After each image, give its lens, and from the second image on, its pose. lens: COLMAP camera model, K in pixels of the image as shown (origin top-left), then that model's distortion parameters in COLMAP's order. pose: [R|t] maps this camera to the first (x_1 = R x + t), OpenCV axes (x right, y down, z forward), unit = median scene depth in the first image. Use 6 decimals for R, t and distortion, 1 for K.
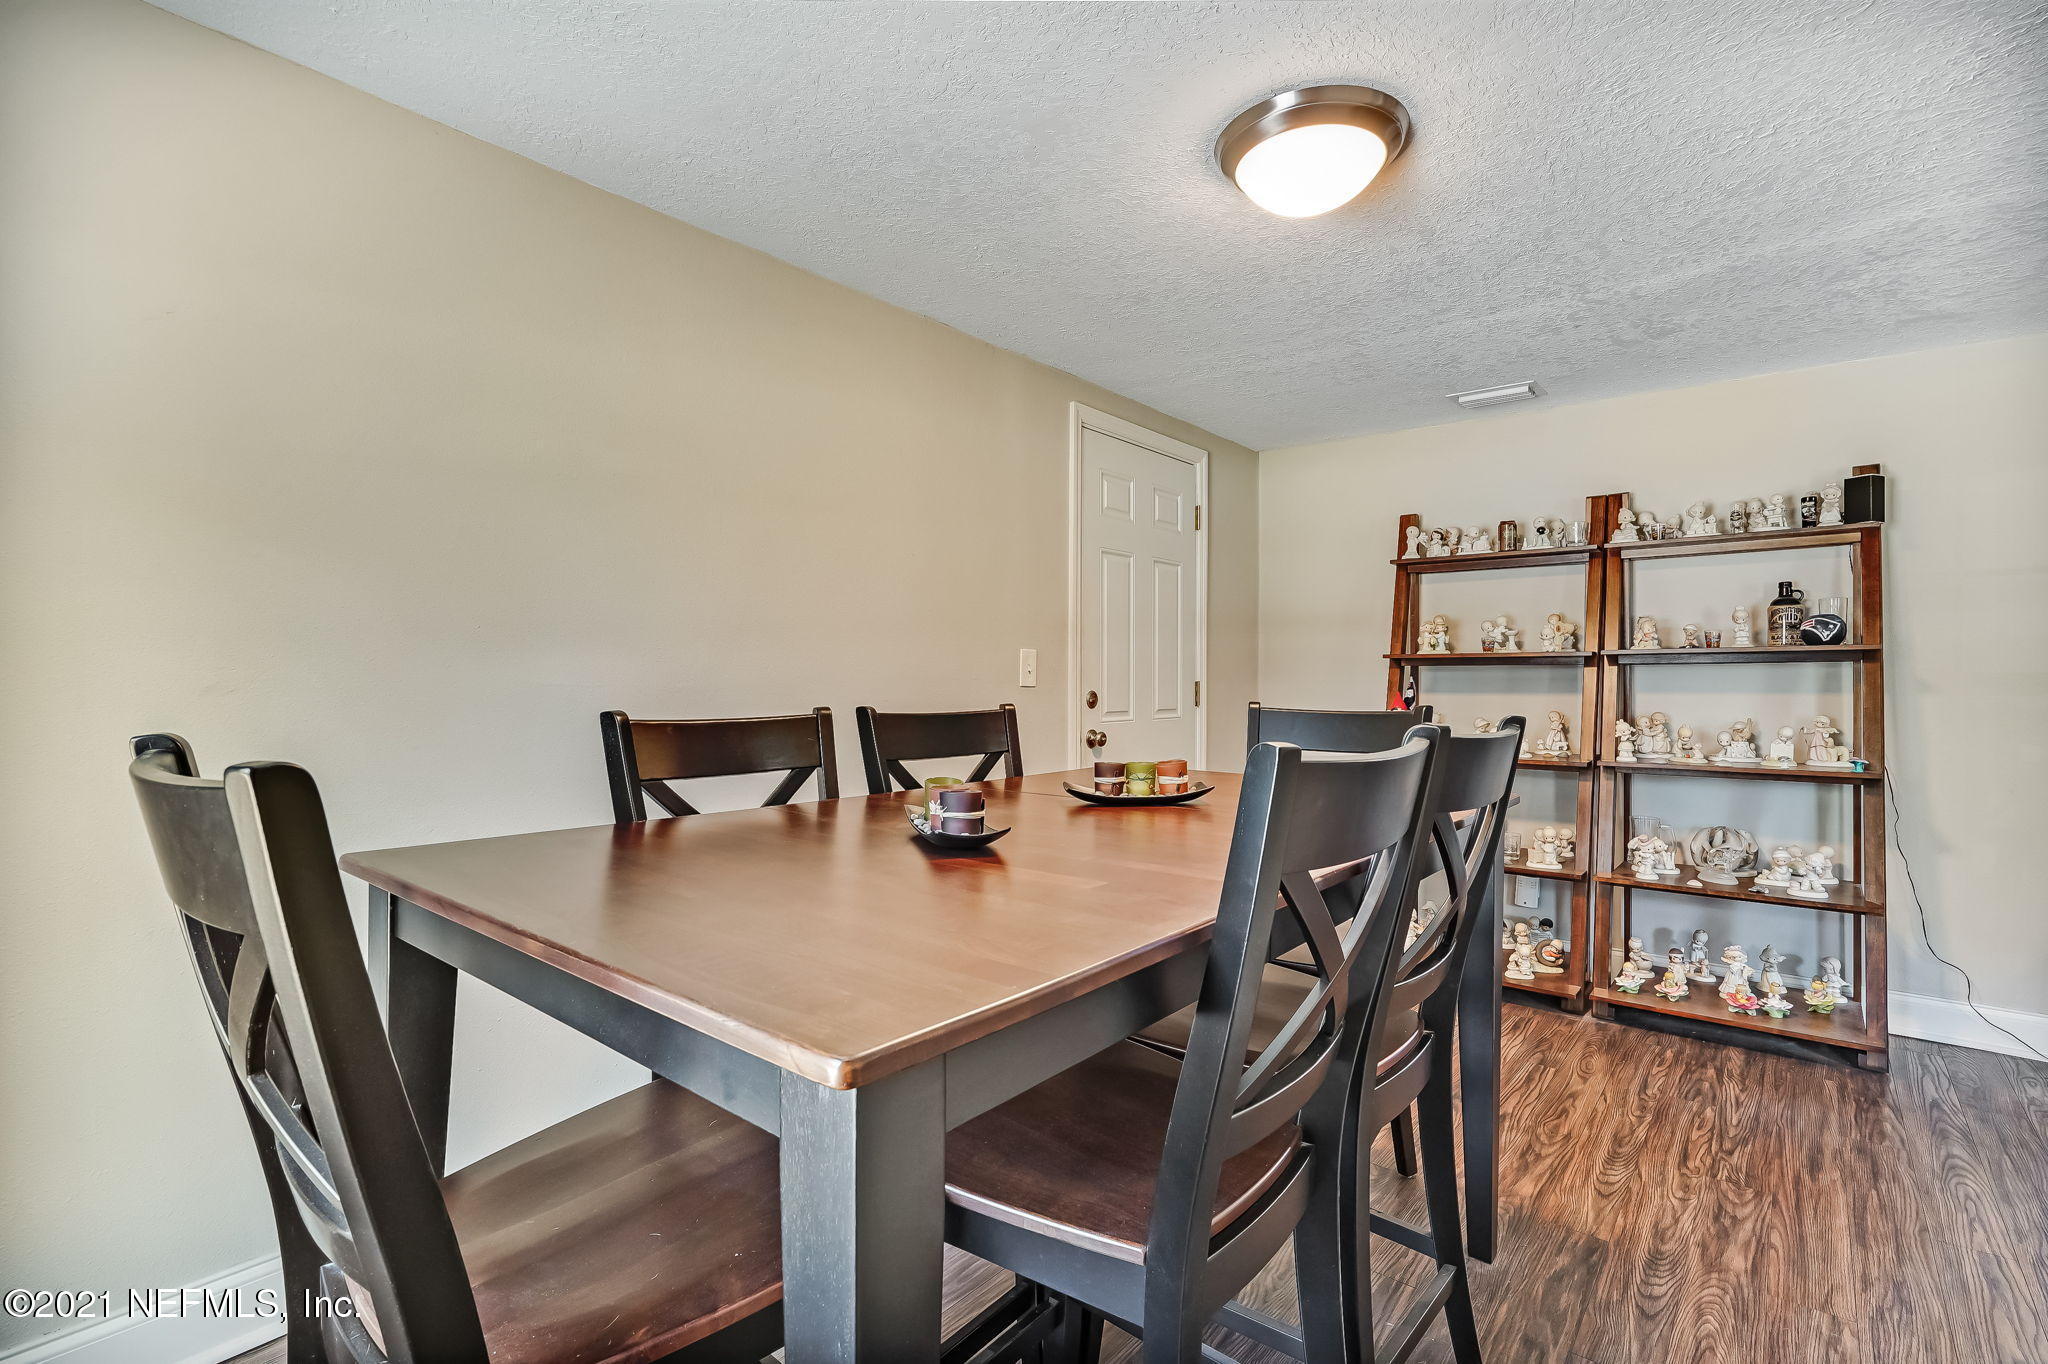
lens RADIAL K [[936.5, 0, 1031.6], [0, 936.5, 682.3], [0, 0, 1]] dist [-0.000936, -0.000056]
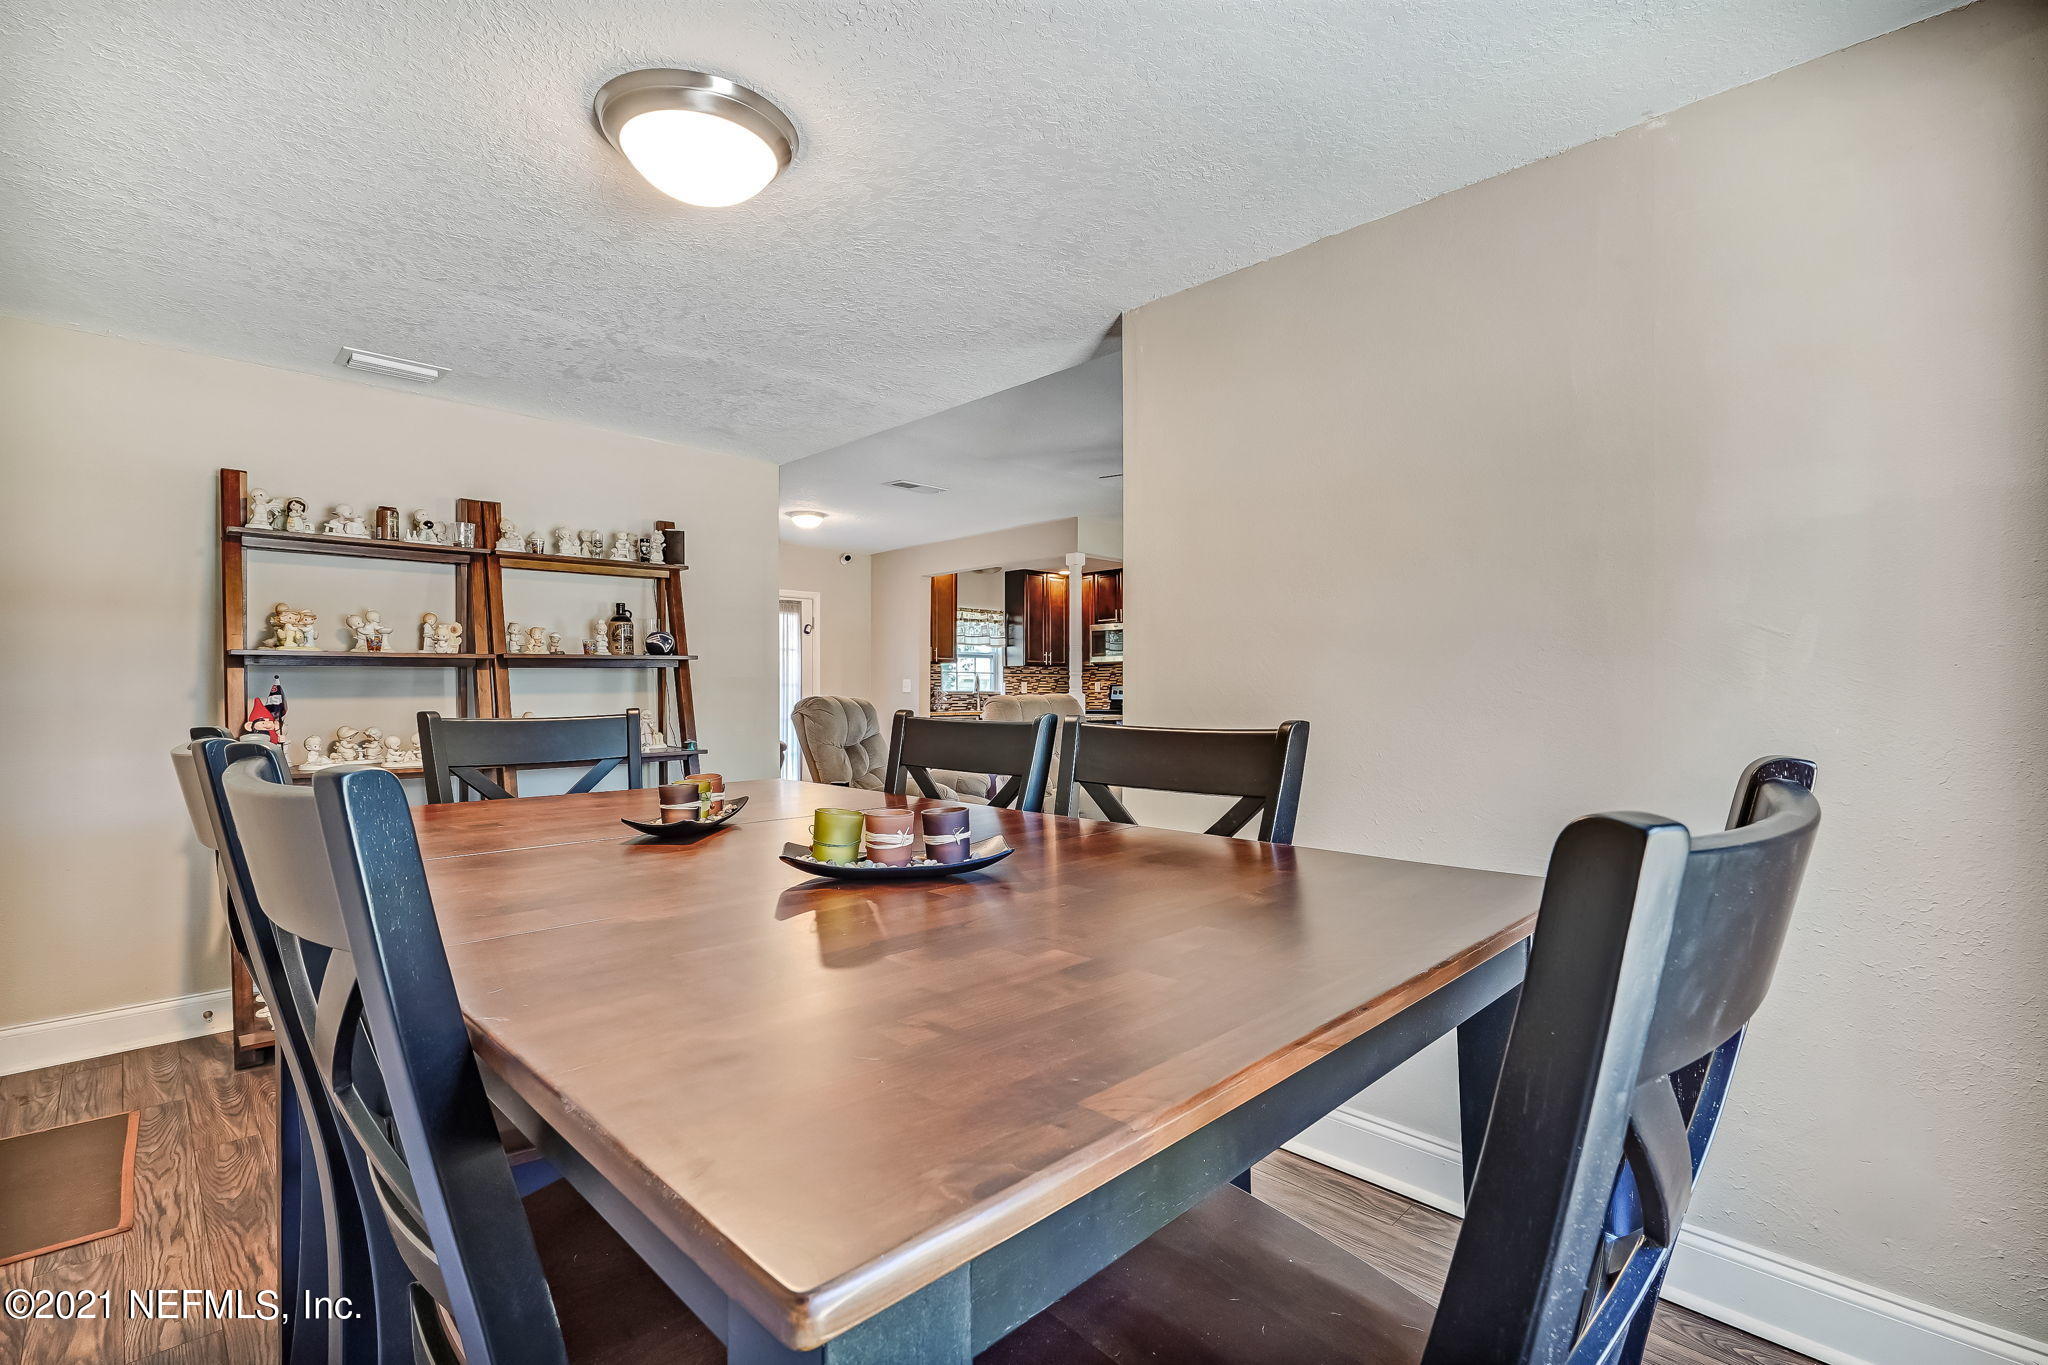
lens RADIAL K [[936.5, 0, 1029.1], [0, 936.5, 687.3], [0, 0, 1]] dist [-0.000936, -0.000056]
pose [[0.129283, -0.004690, 0.991597, -0.334428], [0.003512, 0.999985, 0.004272, 0.000884], [-0.991602, 0.002930, 0.129298, 0.285352]]
